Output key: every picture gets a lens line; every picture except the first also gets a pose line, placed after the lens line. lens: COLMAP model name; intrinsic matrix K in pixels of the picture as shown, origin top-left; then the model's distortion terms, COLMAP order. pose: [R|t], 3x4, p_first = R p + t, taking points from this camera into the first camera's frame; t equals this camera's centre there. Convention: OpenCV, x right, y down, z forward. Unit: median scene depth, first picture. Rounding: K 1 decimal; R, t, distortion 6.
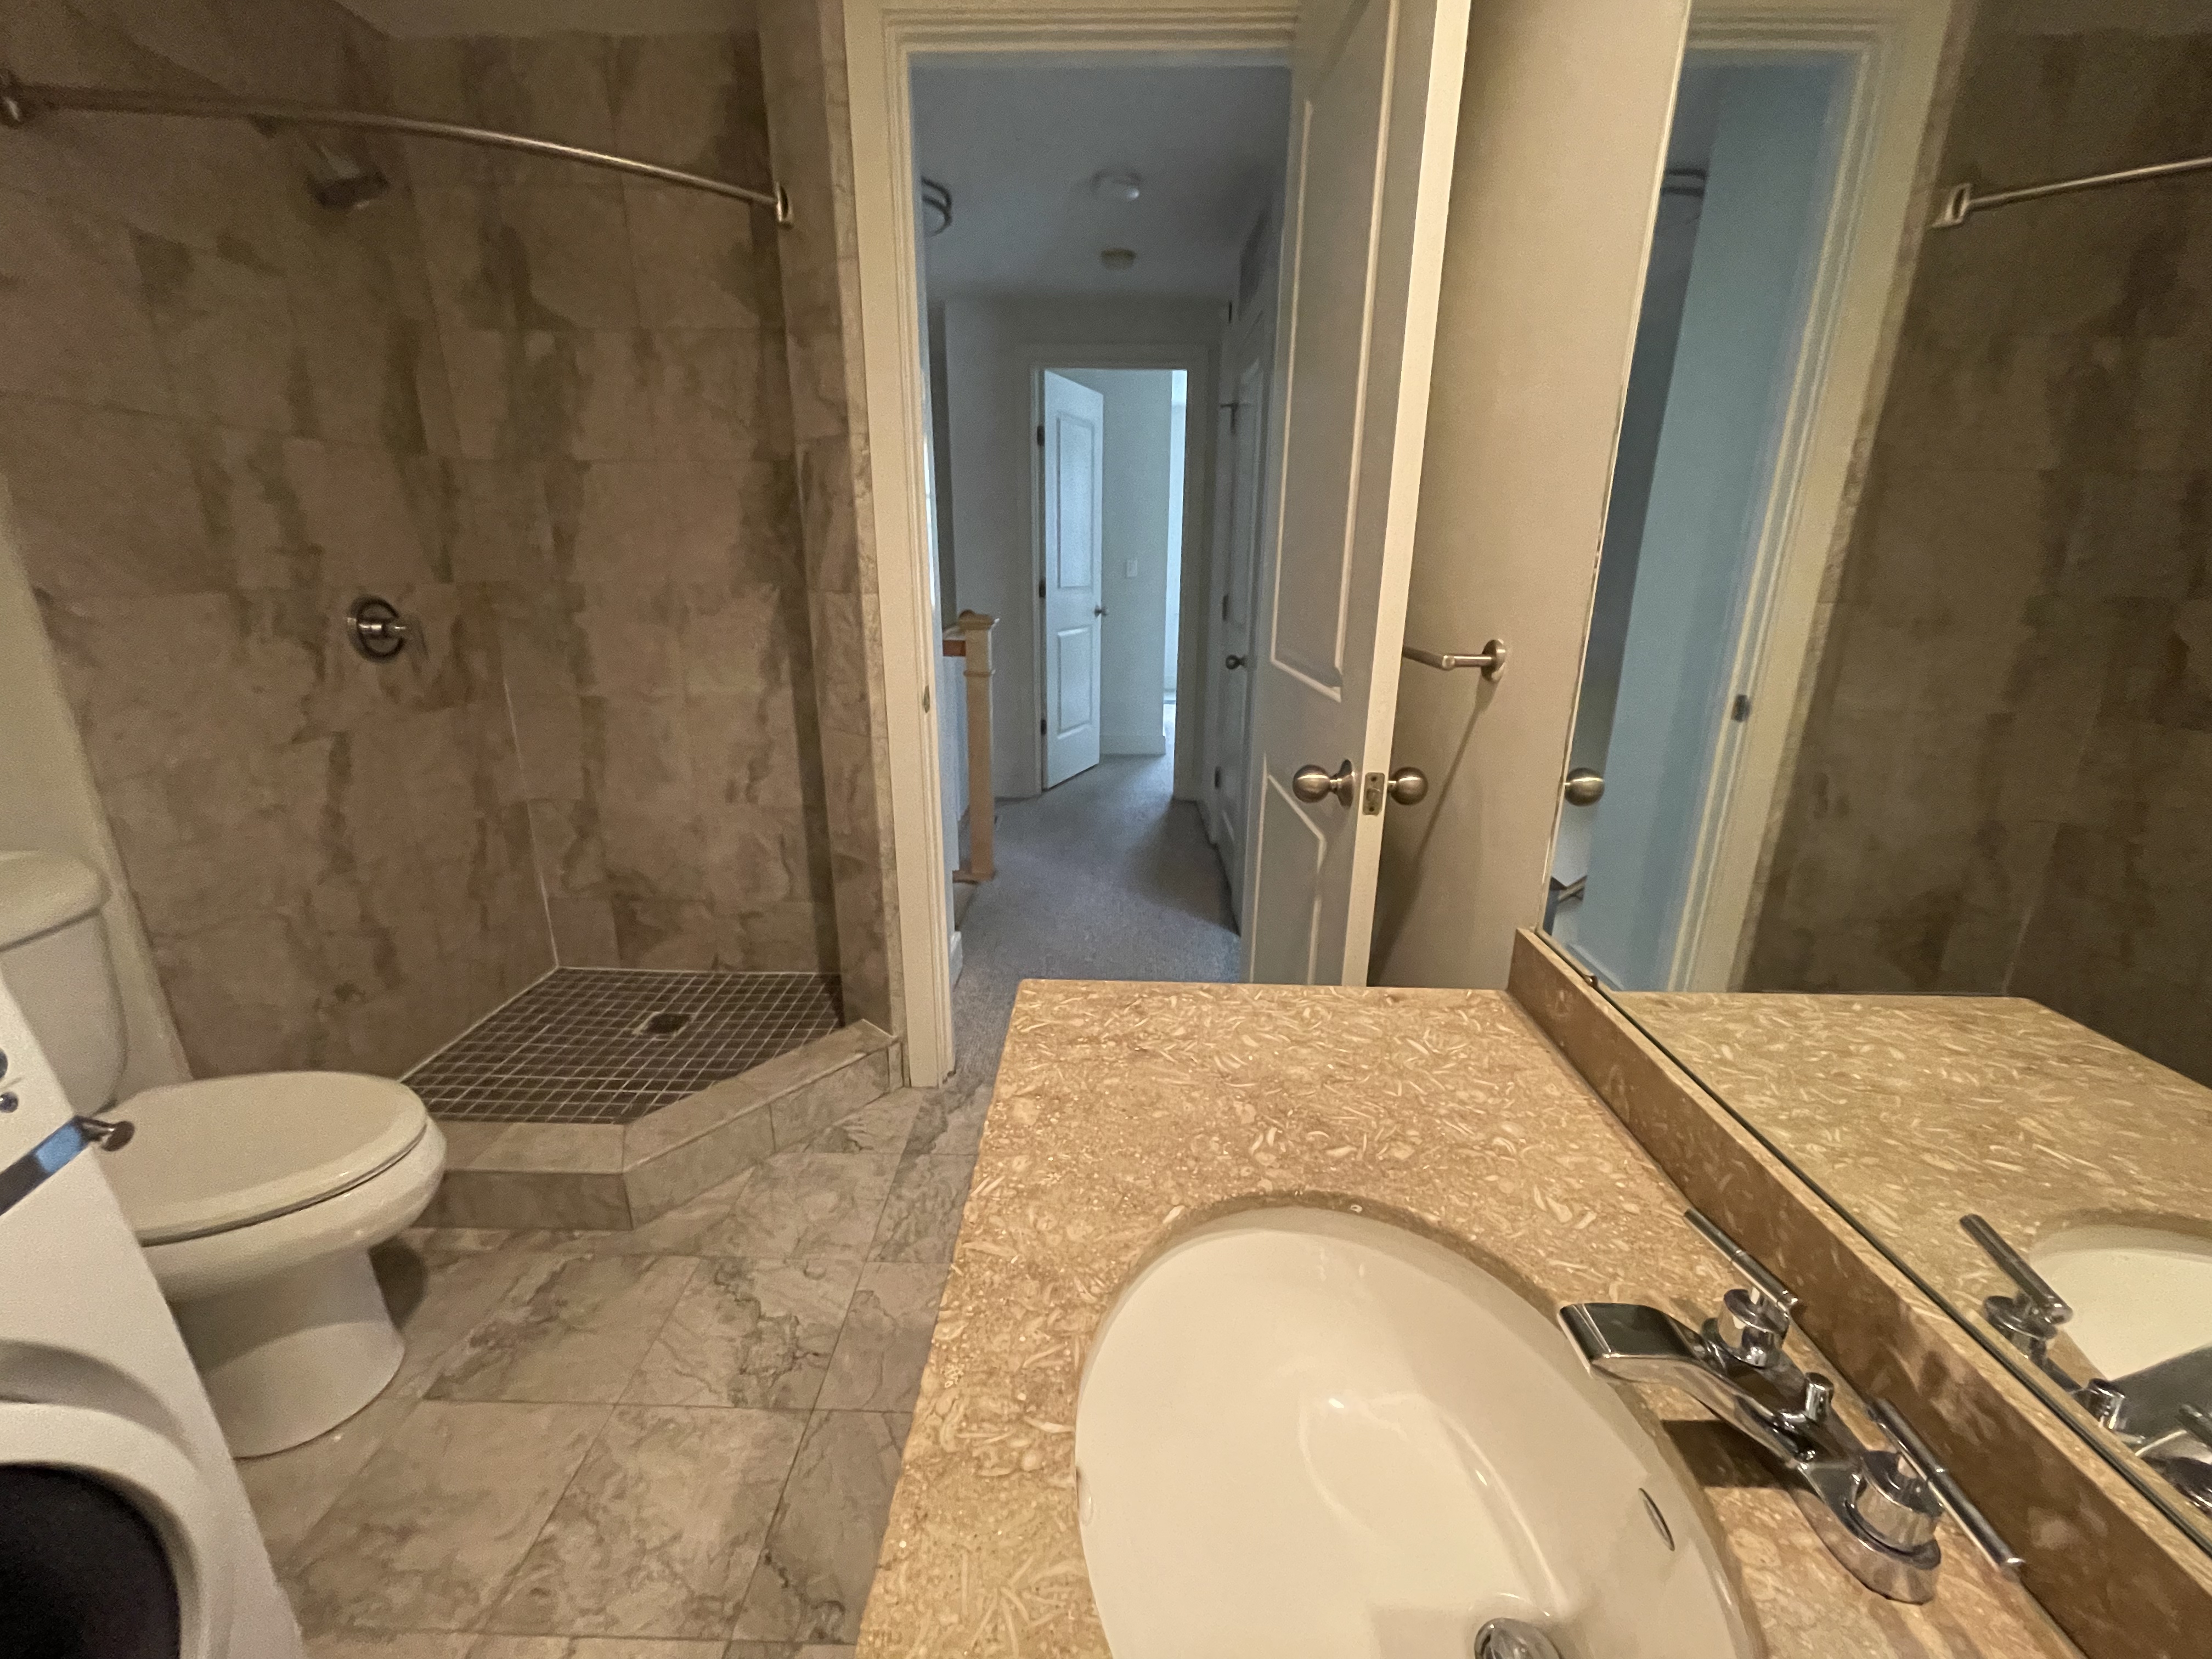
lens RADIAL K [[891.0, 0, 1106.0], [0, 891.0, 829.5], [0, 0, 1]] dist [-0.000527, -0.000084]
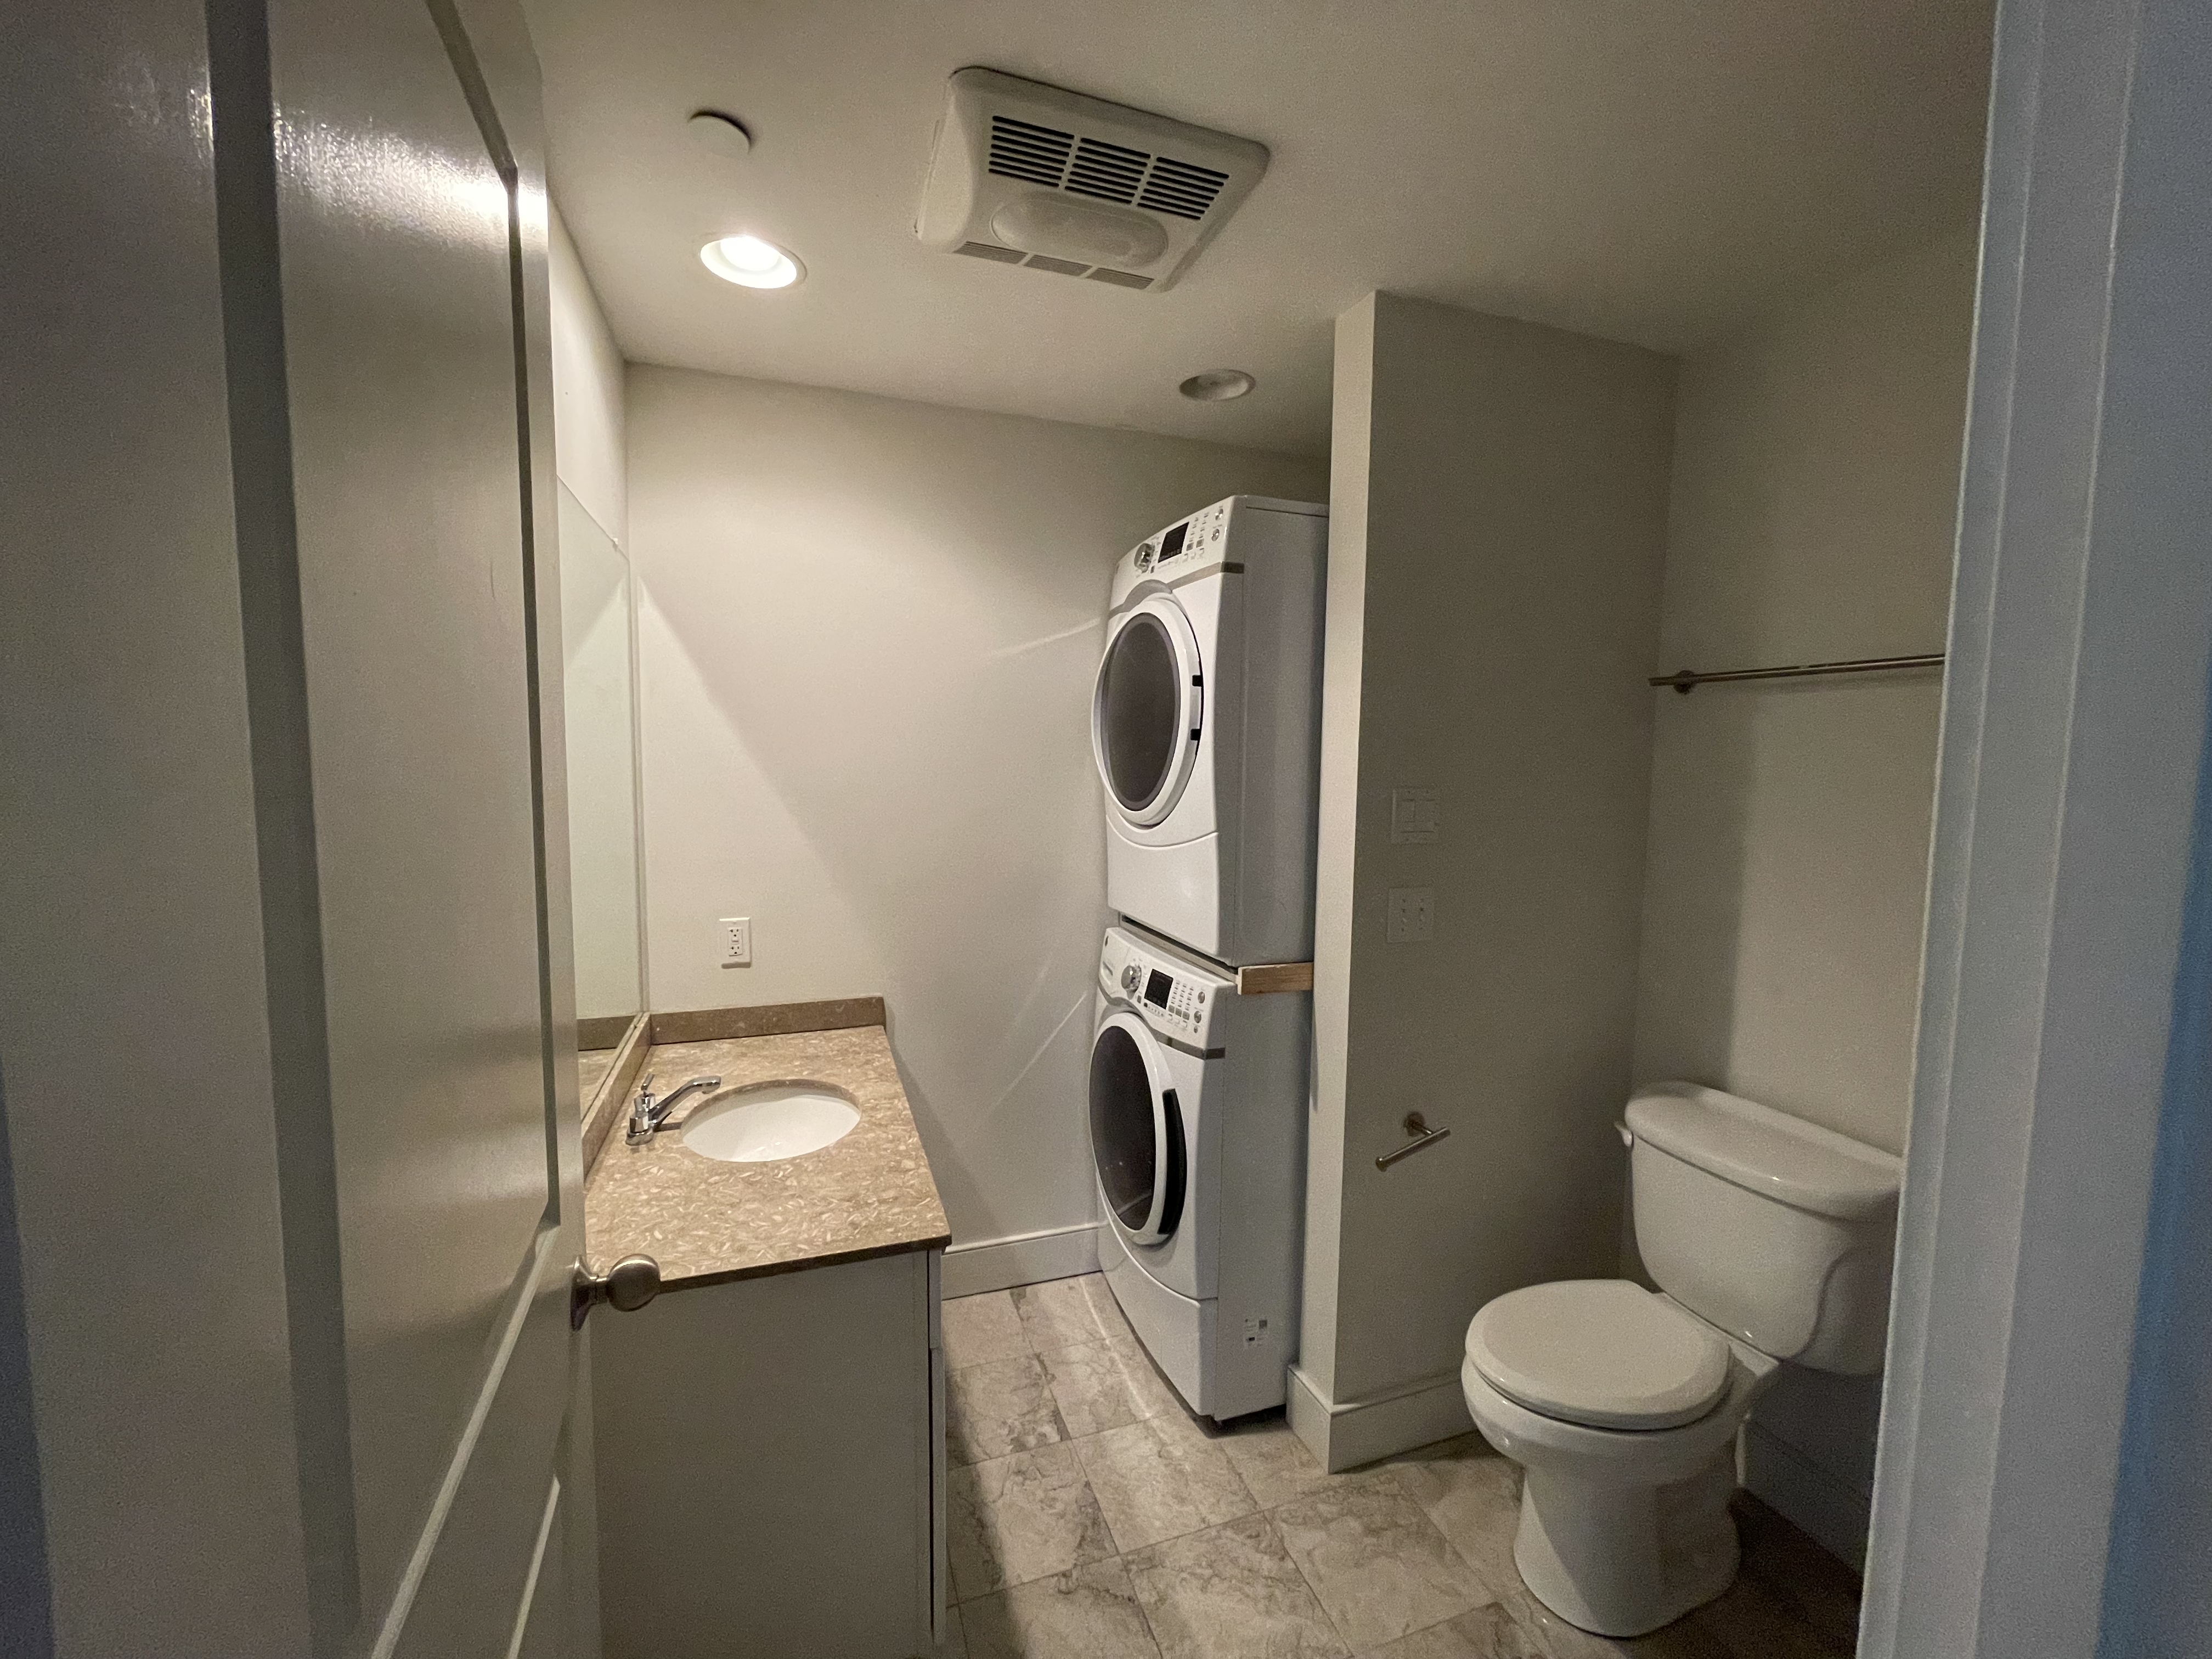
lens RADIAL K [[891.0, 0, 1106.0], [0, 891.0, 829.5], [0, 0, 1]] dist [-0.000527, -0.000084]
pose [[-0.936773, 0.008877, -0.349825, 0.156245], [-0.120026, 0.930885, 0.345032, -0.940324], [0.328710, 0.365205, -0.870962, 2.189039]]
